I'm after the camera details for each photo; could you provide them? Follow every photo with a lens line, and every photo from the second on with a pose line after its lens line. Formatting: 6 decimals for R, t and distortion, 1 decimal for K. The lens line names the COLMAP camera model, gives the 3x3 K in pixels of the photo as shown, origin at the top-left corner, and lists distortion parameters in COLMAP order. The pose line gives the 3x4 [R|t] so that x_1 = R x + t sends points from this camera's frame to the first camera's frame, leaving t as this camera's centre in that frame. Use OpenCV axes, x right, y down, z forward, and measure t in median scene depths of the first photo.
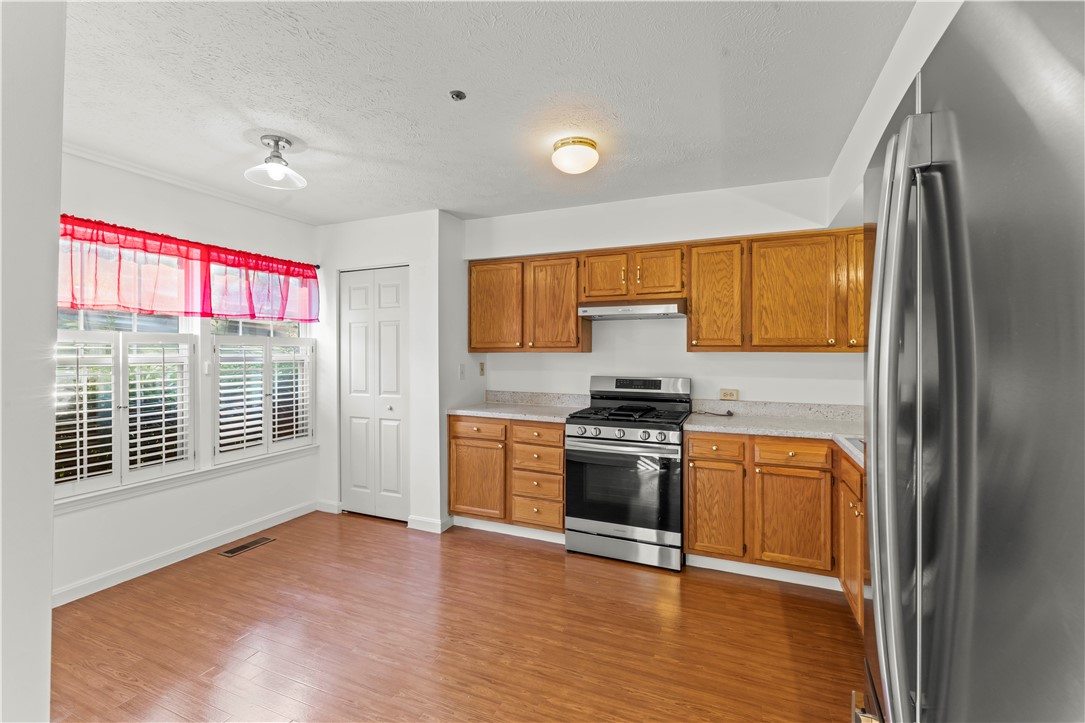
lens RADIAL K [[482.2, 0, 545.7], [0, 482.2, 348.1], [0, 0, 1]] dist [-0.001472, 0.000406]
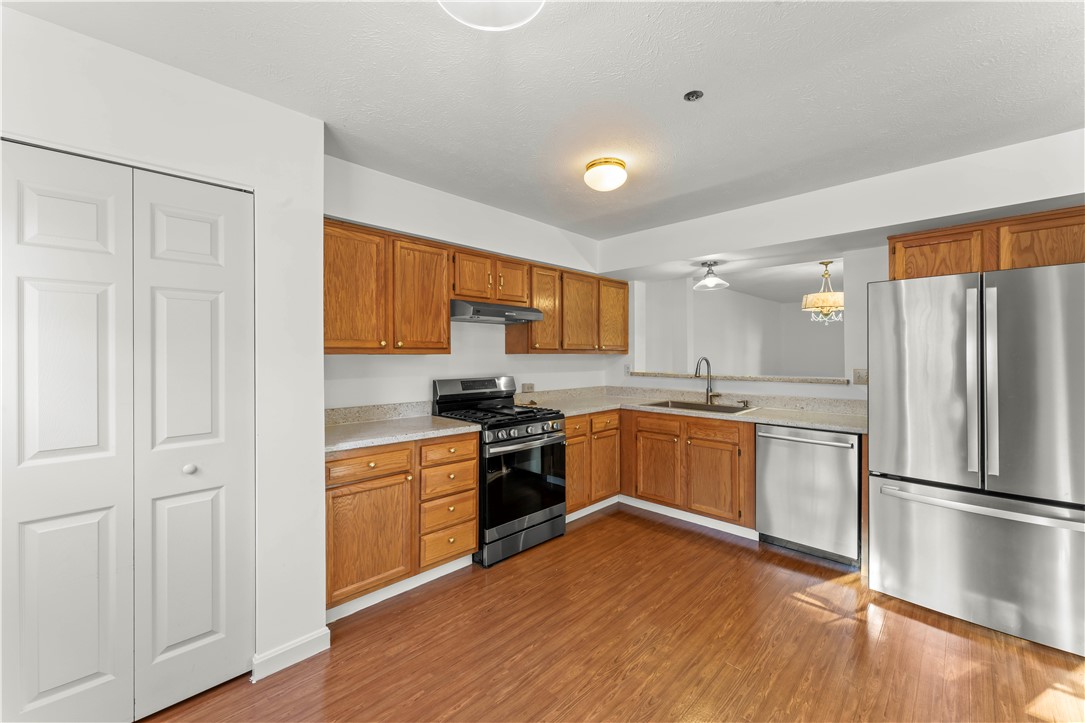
lens RADIAL K [[434.6, 0, 531.9], [0, 434.6, 350.5], [0, 0, 1]] dist [0.001129, -0.000192]
pose [[0.370277, 0.008091, 0.928886, -0.701262], [-0.005149, 0.999965, -0.006657, 0.006909], [-0.928907, -0.002318, 0.370305, 0.602899]]
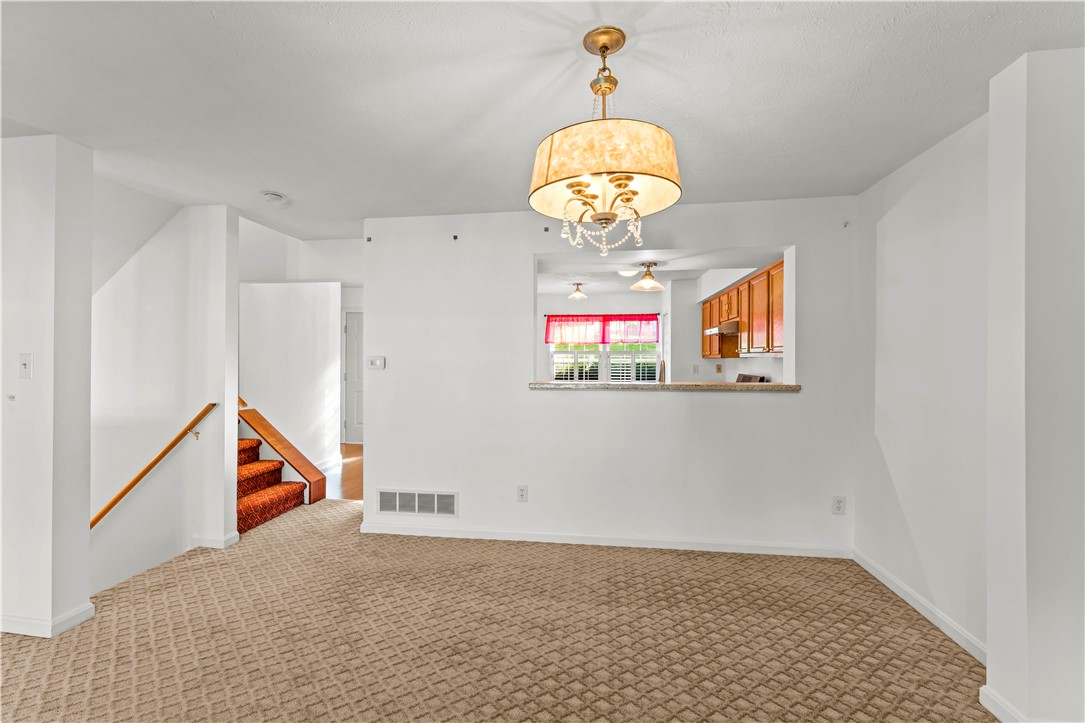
lens RADIAL K [[482.2, 0, 538.9], [0, 482.2, 359.2], [0, 0, 1]] dist [-0.001472, 0.000406]
pose [[0.261778, 0.002231, -0.965125, 1.585437], [0.010919, 0.999926, 0.005273, -0.002442], [0.965066, -0.011919, 0.261735, 0.026608]]
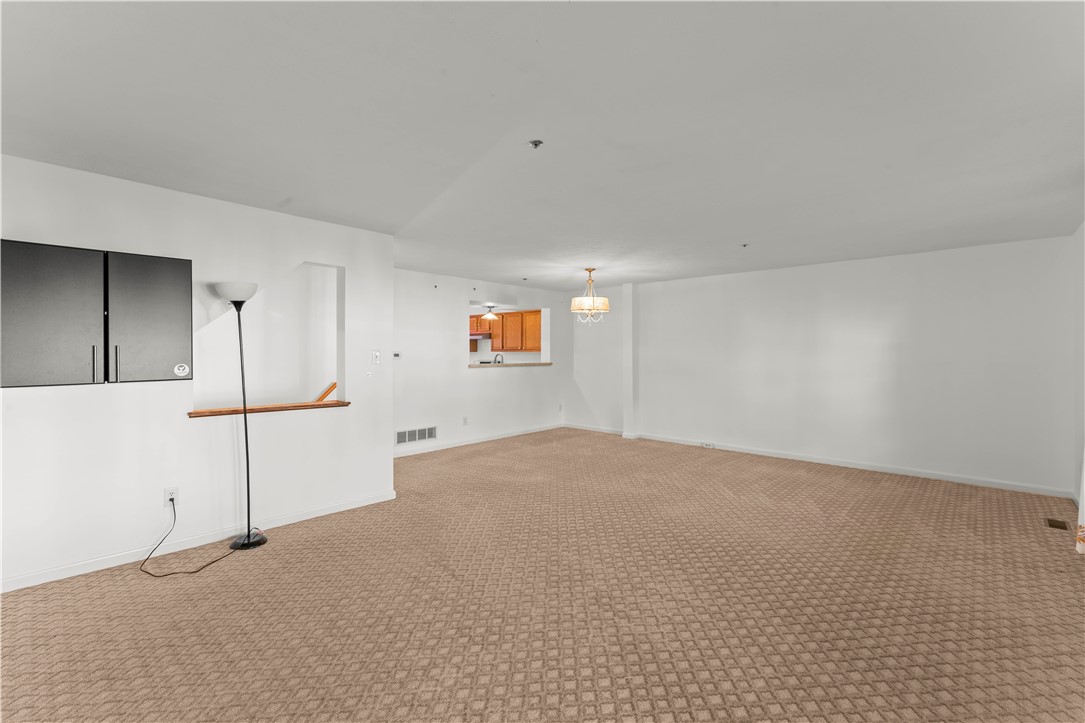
lens RADIAL K [[482.2, 0, 552.4], [0, 482.2, 352.2], [0, 0, 1]] dist [-0.001472, 0.000406]
pose [[0.948593, 0.006345, -0.316435, 1.574092], [-0.000276, 0.999815, 0.019221, -0.041855], [0.316499, -0.018146, 0.948419, -1.631032]]
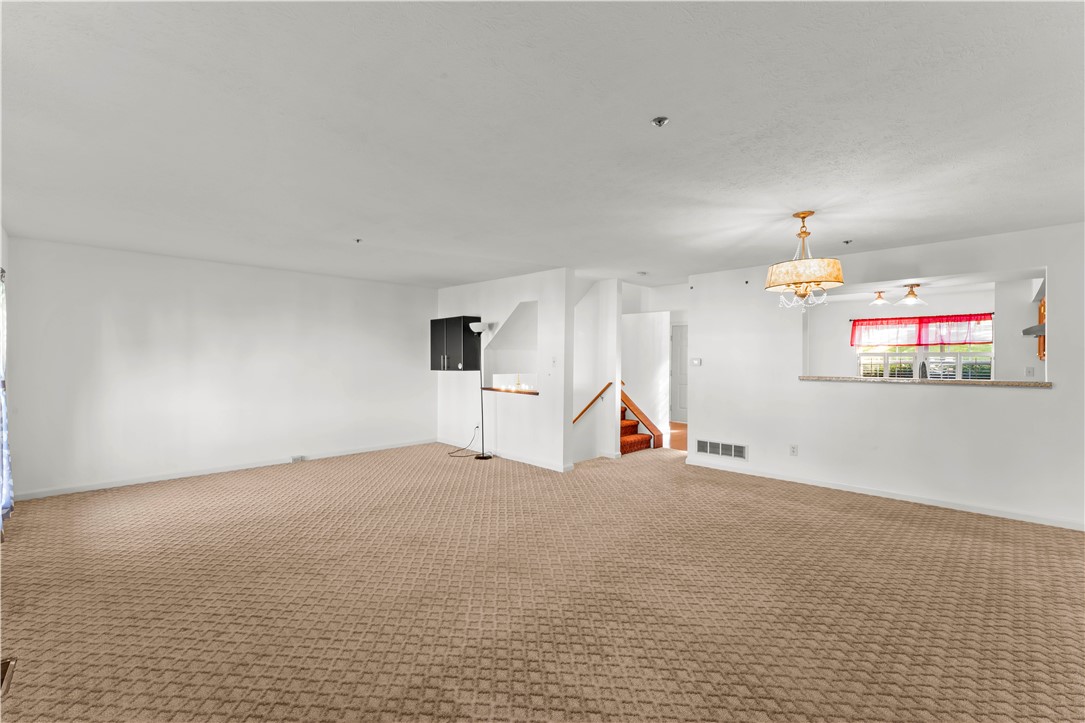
lens RADIAL K [[482.2, 0, 527.3], [0, 482.2, 362.3], [0, 0, 1]] dist [-0.001472, 0.000406]
pose [[-0.378896, 0.004983, -0.925426, 2.367122], [0.008927, 0.999959, 0.001729, -0.000904], [0.925396, -0.007606, -0.378925, 0.058632]]
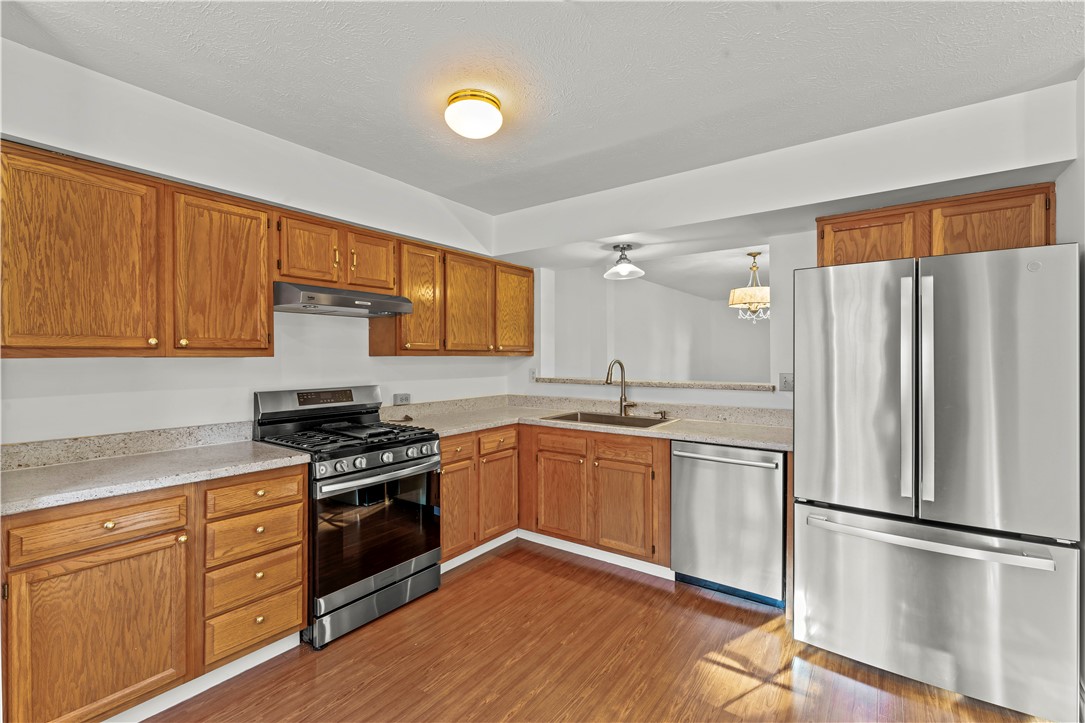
lens RADIAL K [[482.2, 0, 528.1], [0, 482.2, 354.8], [0, 0, 1]] dist [-0.001472, 0.000406]
pose [[0.229668, 0.002043, 0.973267, -0.544528], [-0.004306, 0.999990, -0.001083, 0.005389], [-0.973260, -0.003942, 0.229674, 0.552604]]
